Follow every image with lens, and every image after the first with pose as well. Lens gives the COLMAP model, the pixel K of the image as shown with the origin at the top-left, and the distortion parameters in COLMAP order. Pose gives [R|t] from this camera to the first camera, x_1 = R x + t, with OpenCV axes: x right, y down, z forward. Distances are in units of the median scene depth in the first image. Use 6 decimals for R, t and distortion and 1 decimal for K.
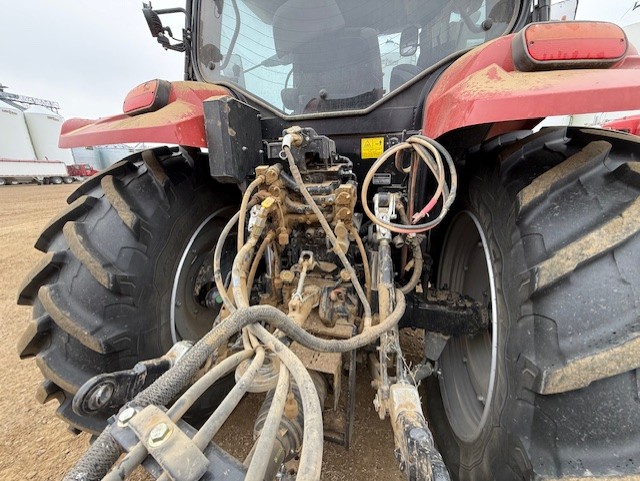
lens RADIAL K [[252.7, 0, 320.0], [0, 252.7, 240.5], [0, 0, 1]] dist [-0.001438, -0.000020]
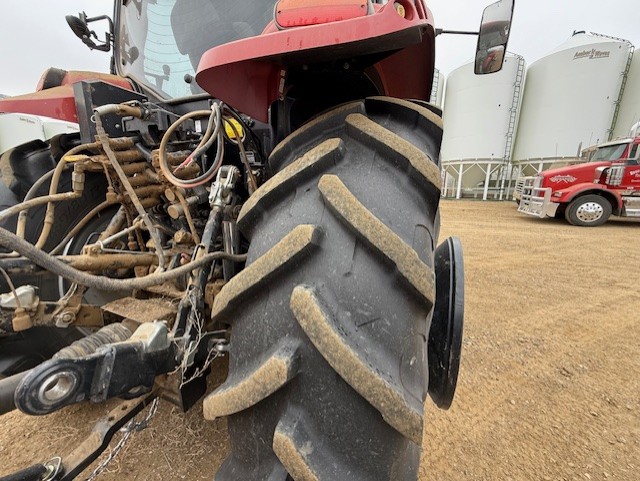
lens RADIAL K [[271.7, 0, 329.2], [0, 271.7, 241.5], [0, 0, 1]] dist [0.002376, 0.000176]
pose [[0.991935, 0.048777, -0.116987, 0.683421], [-0.058859, 0.994698, -0.084331, 0.165594], [0.112253, 0.090537, 0.989547, -0.036133]]
